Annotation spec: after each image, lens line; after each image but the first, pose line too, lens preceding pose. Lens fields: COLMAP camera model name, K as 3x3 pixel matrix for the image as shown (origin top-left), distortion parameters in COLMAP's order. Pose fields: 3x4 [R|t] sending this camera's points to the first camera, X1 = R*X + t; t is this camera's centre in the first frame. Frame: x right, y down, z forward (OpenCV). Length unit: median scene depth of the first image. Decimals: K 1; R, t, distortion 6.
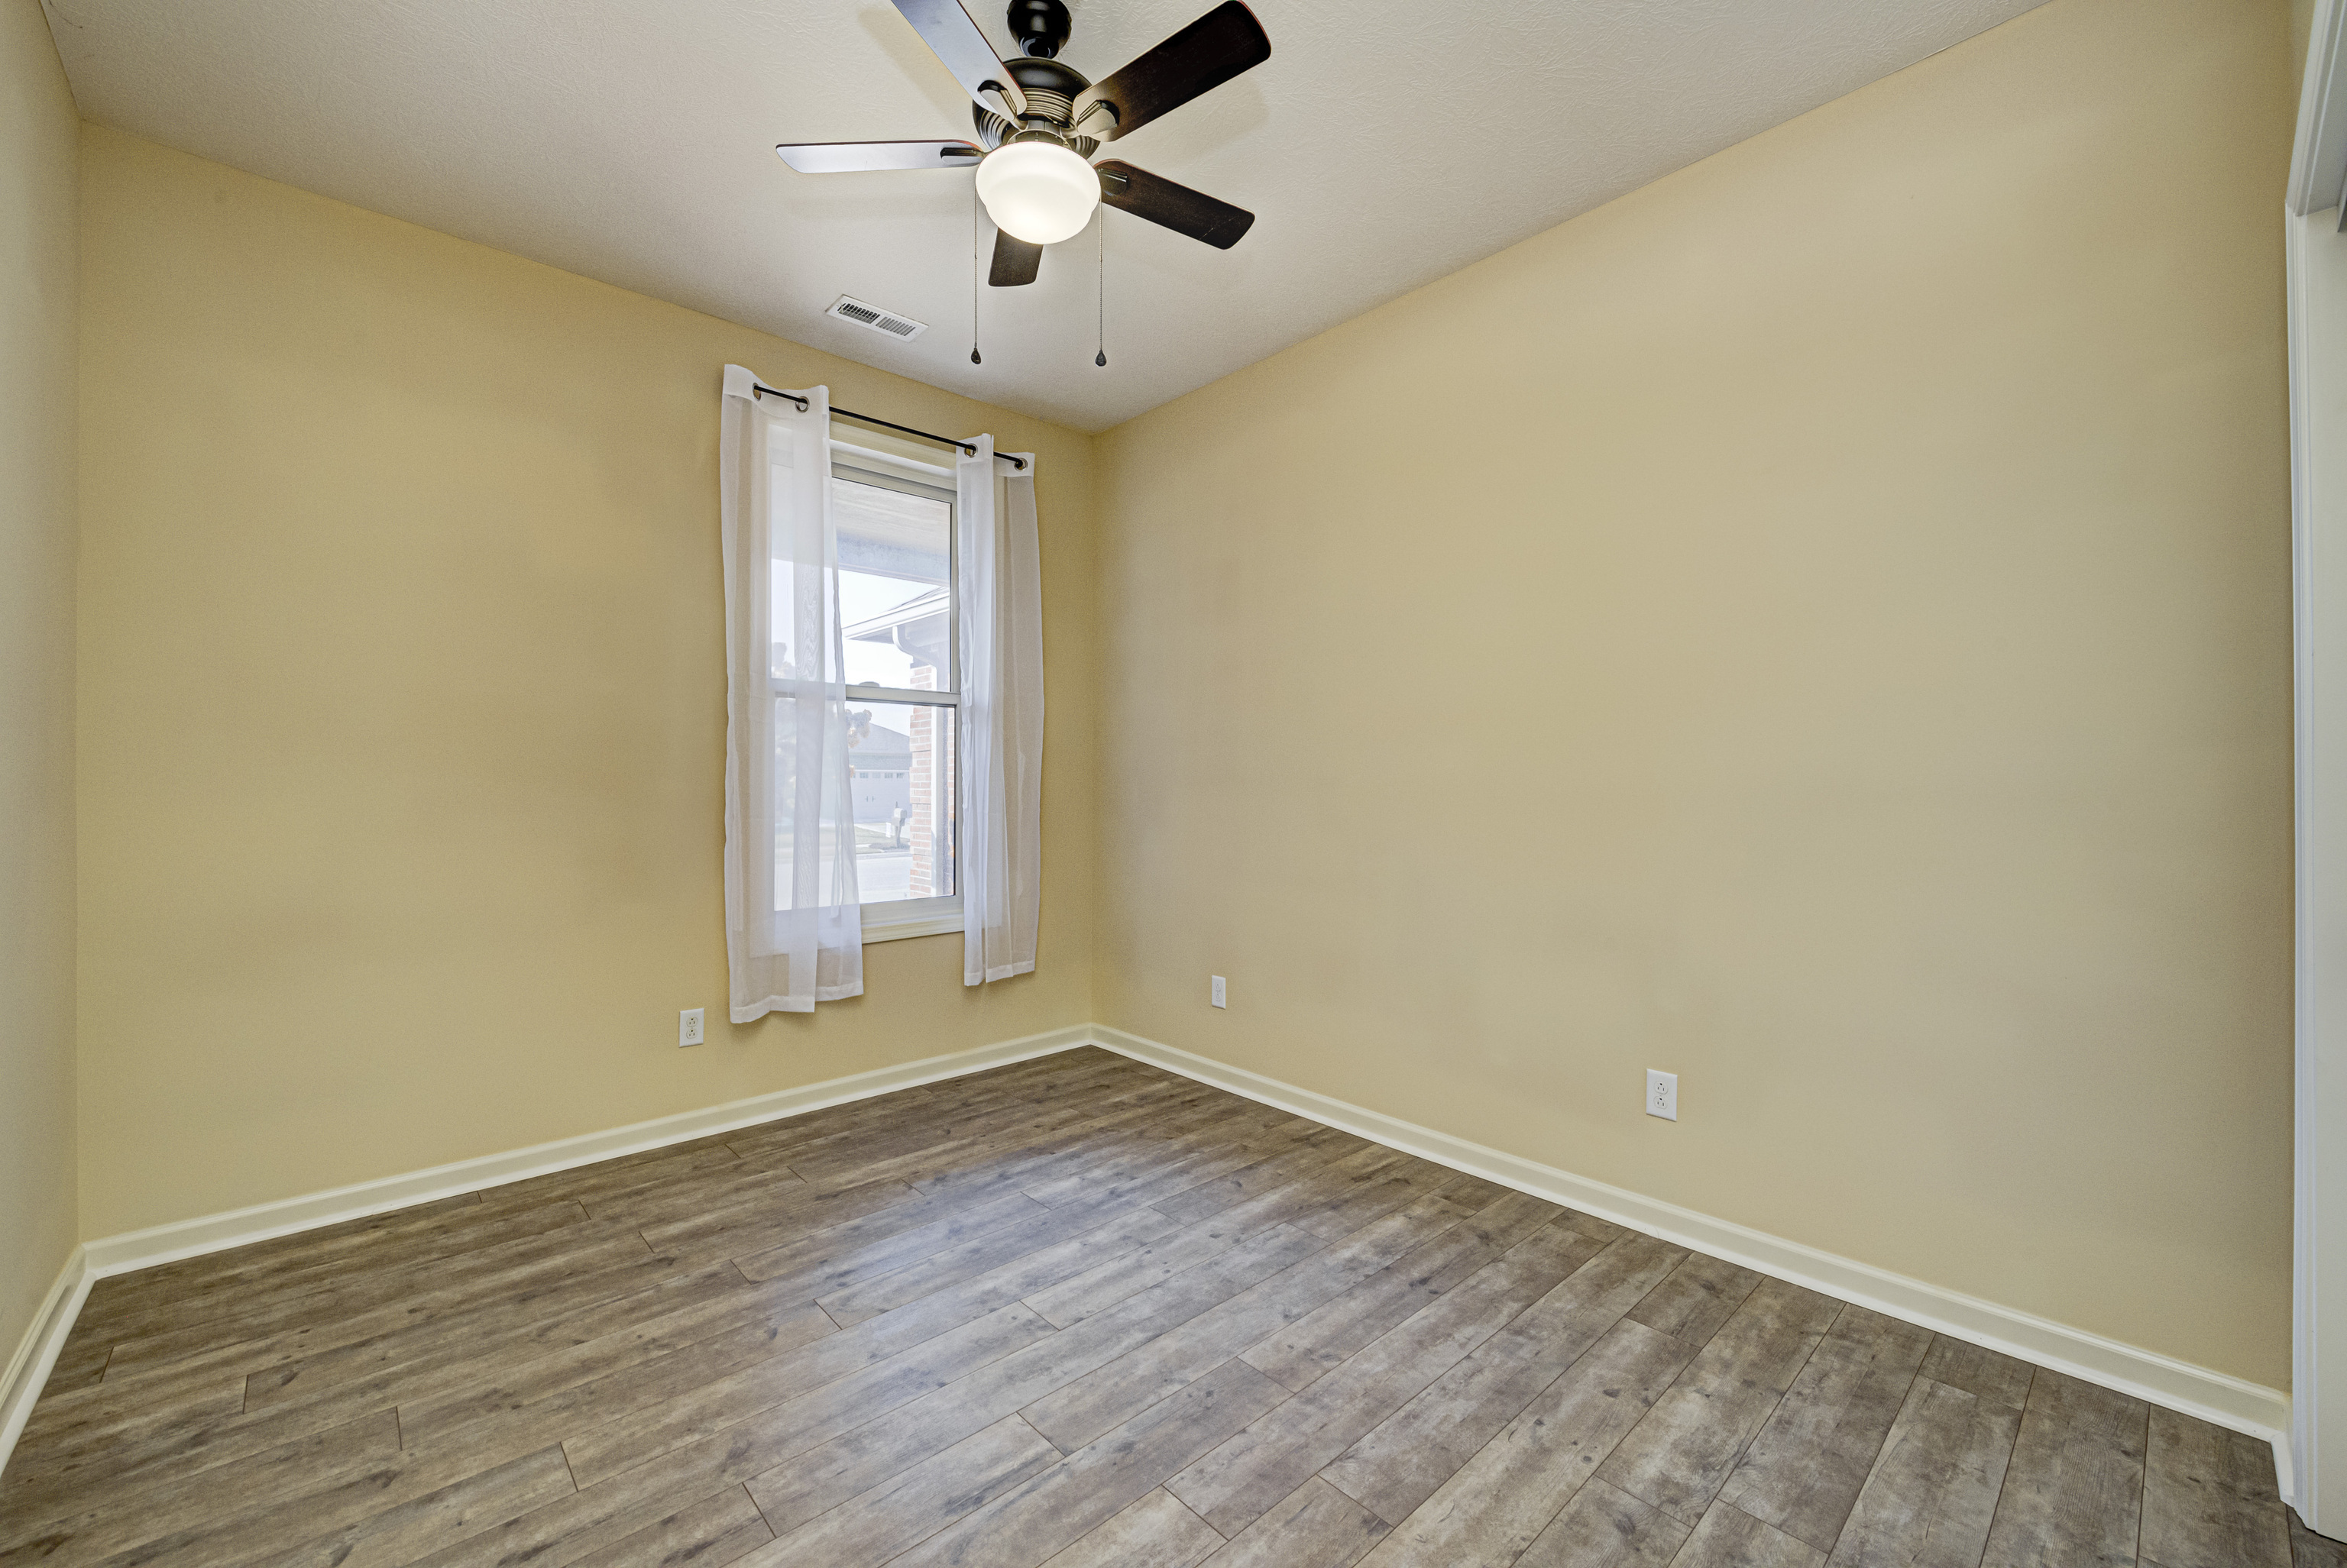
lens RADIAL K [[934.3, 0, 1153.2], [0, 934.3, 791.8], [0, 0, 1]] dist [-0.011781, -0.000316]
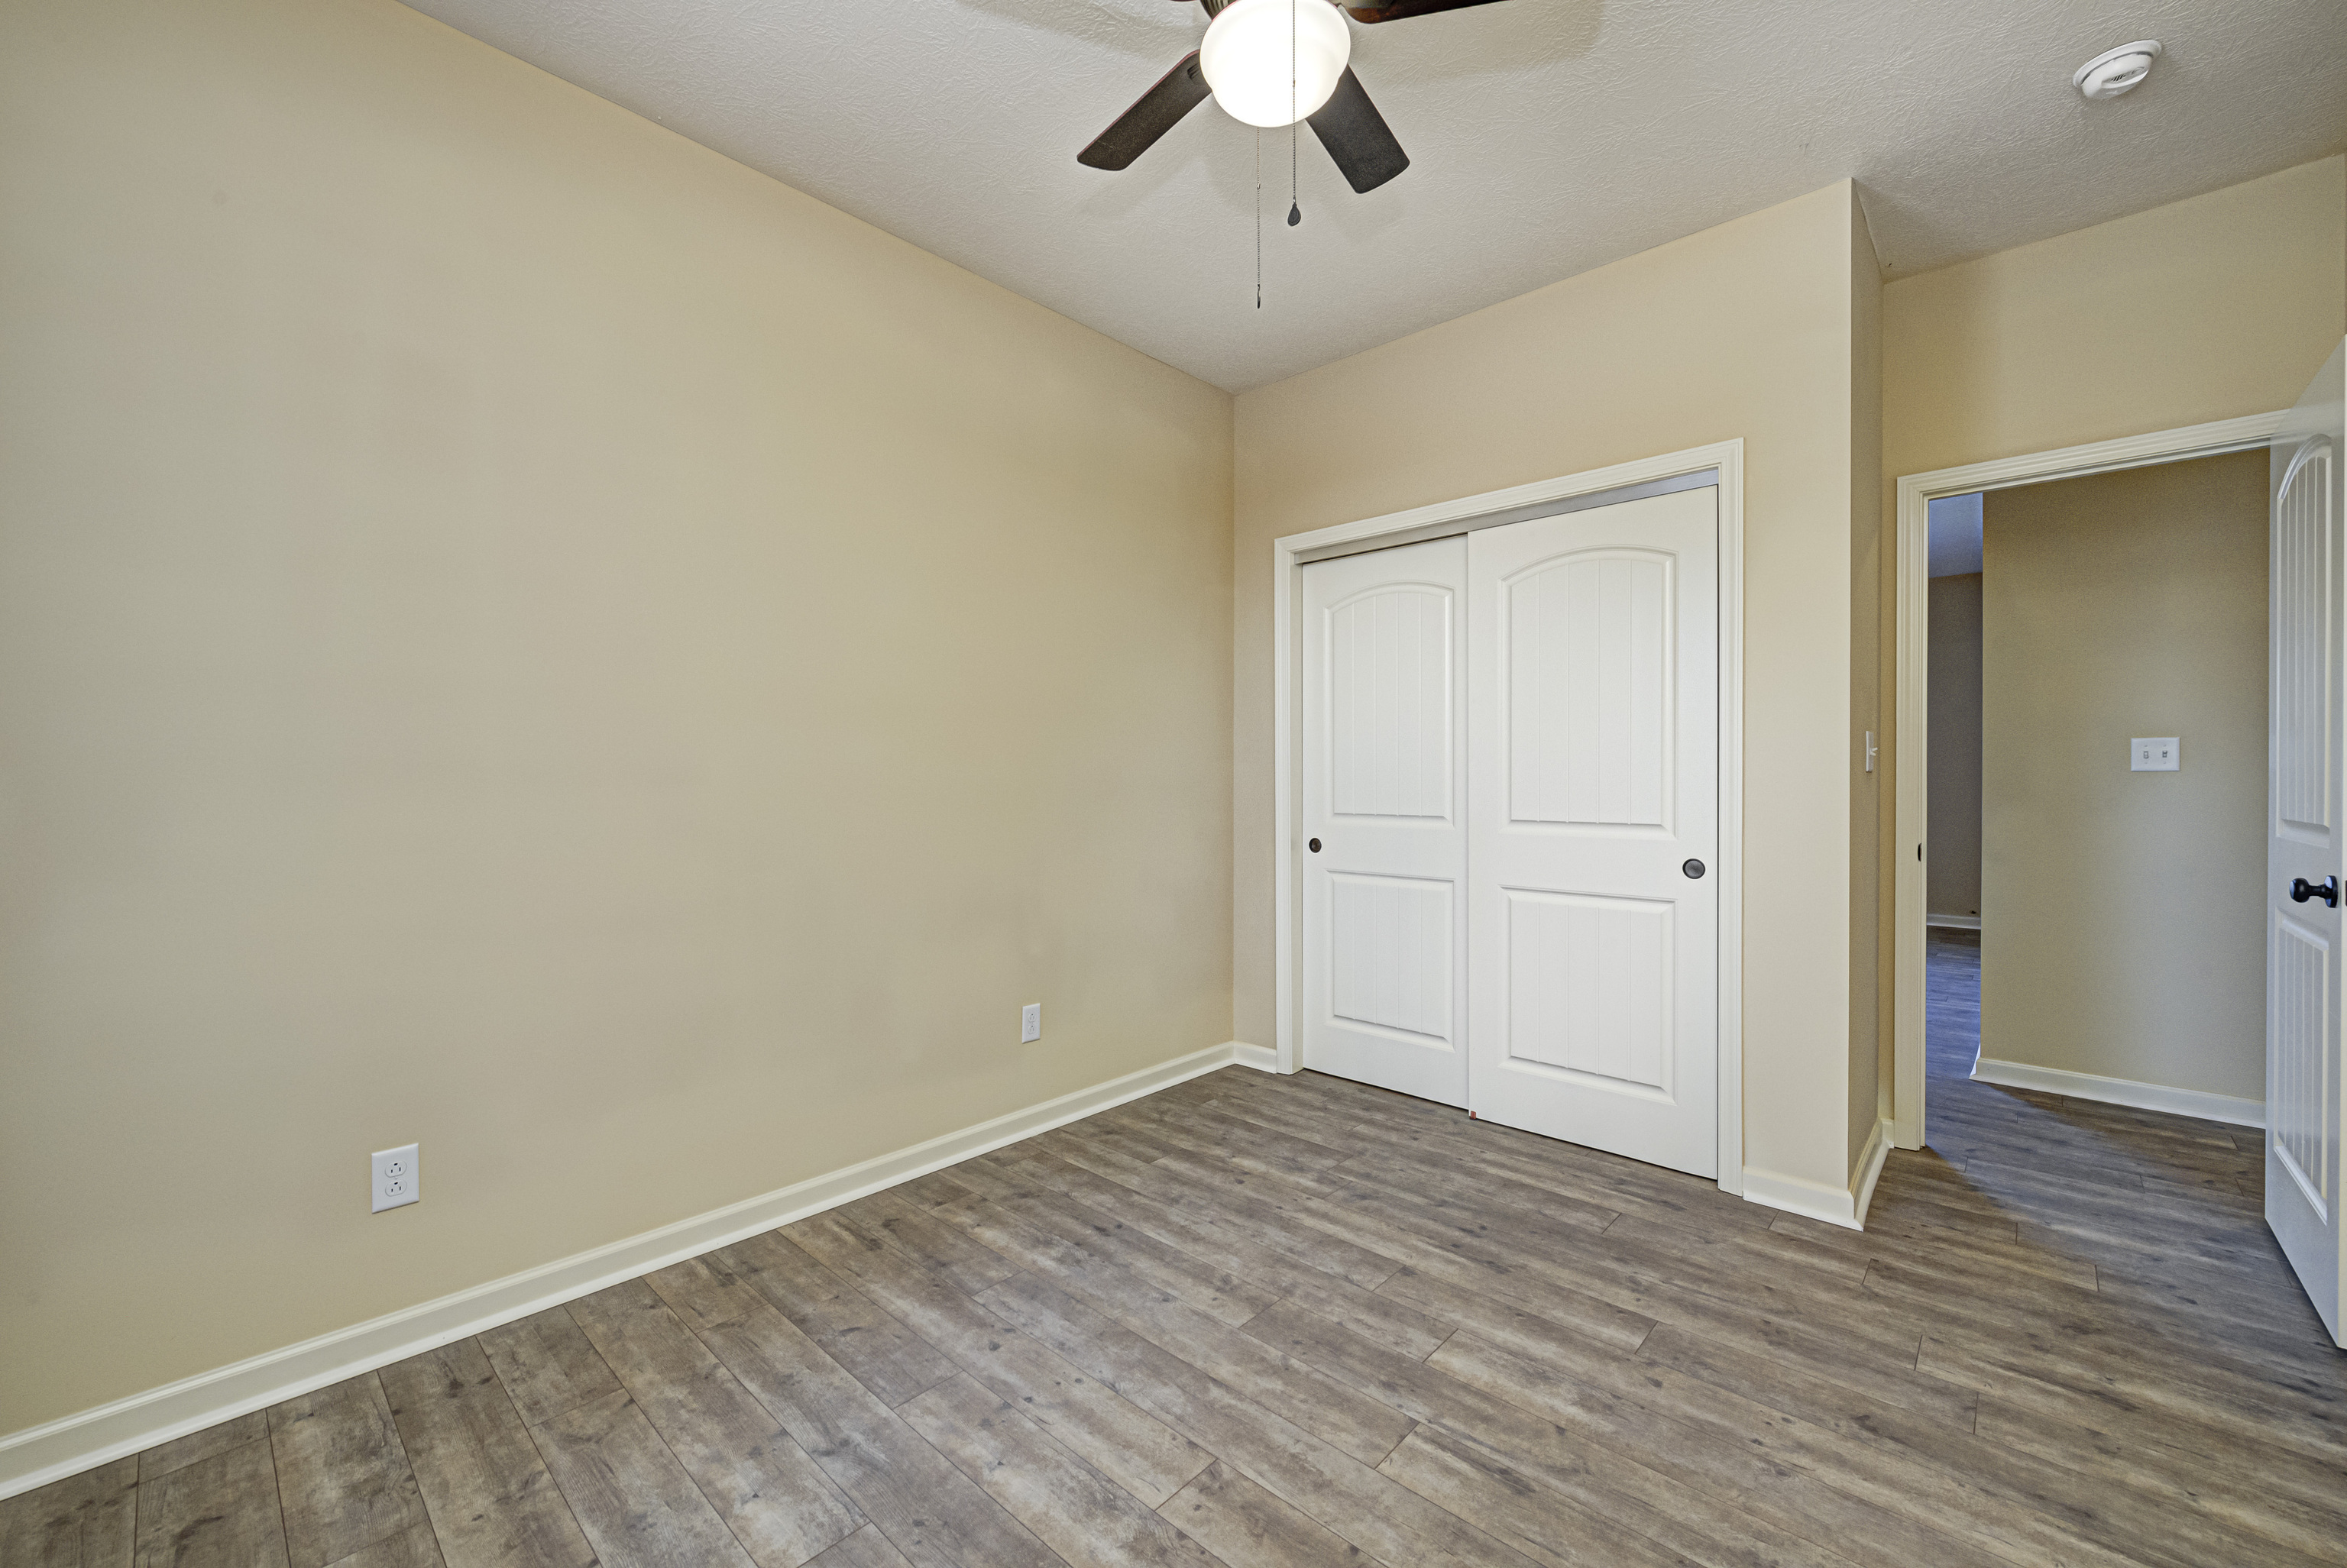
lens RADIAL K [[934.3, 0, 1233.9], [0, 934.3, 777.5], [0, 0, 1]] dist [-0.011781, -0.000316]
pose [[-0.128976, -0.004454, 0.991638, -0.821017], [0.013577, 0.999888, 0.006257, -0.002098], [-0.991555, 0.014271, -0.128901, 1.008515]]
